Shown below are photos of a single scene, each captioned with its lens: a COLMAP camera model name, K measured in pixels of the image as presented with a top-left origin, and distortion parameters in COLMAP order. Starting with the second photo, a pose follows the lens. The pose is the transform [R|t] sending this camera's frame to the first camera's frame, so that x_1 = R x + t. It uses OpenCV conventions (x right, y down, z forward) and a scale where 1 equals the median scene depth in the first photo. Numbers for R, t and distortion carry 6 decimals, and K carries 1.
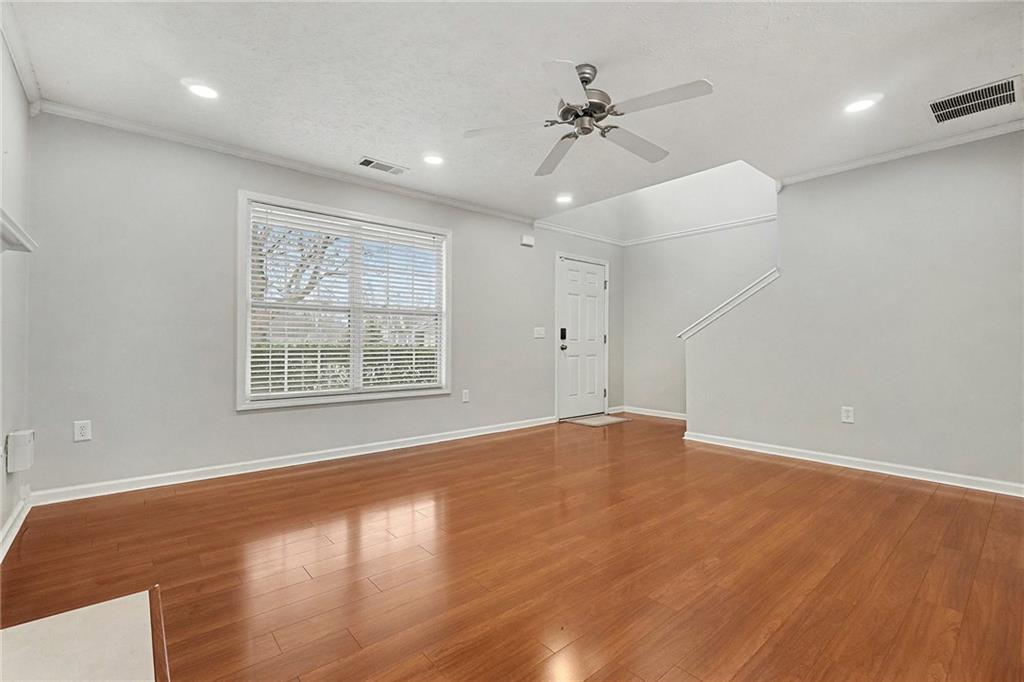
lens RADIAL K [[453.2, 0, 506.0], [0, 453.2, 338.8], [0, 0, 1]] dist [-0.005315, -0.000196]
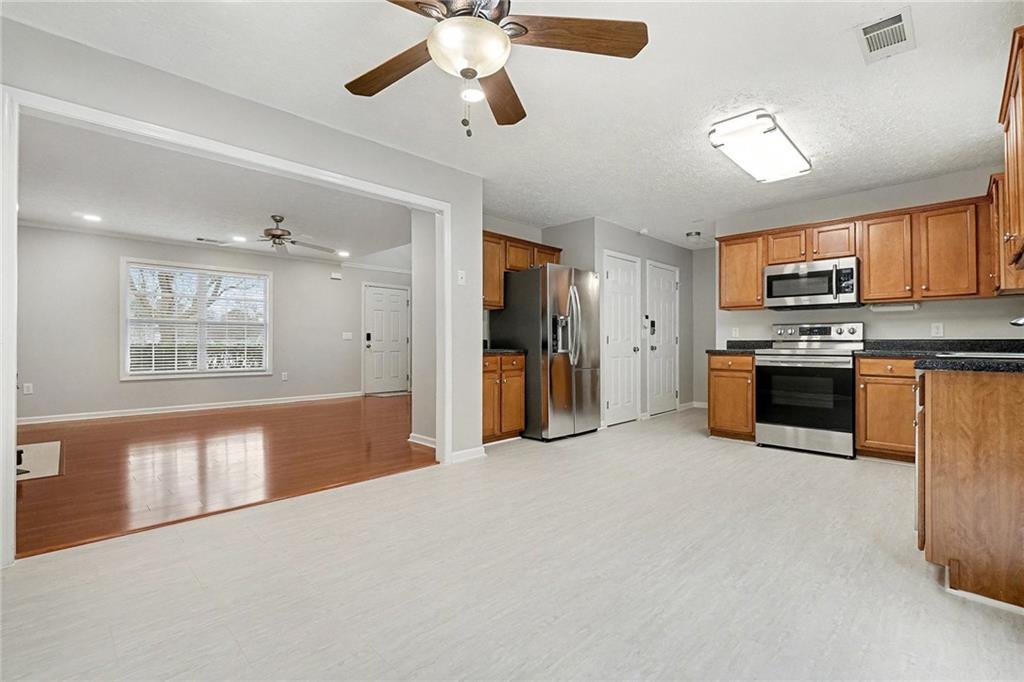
lens RADIAL K [[453.2, 0, 506.0], [0, 453.2, 338.8], [0, 0, 1]] dist [-0.005315, -0.000196]
pose [[0.997684, 0.004950, 0.067844, 0.653839], [-0.005221, 0.999979, 0.003808, -0.016779], [-0.067824, -0.004153, 0.997689, -0.715063]]
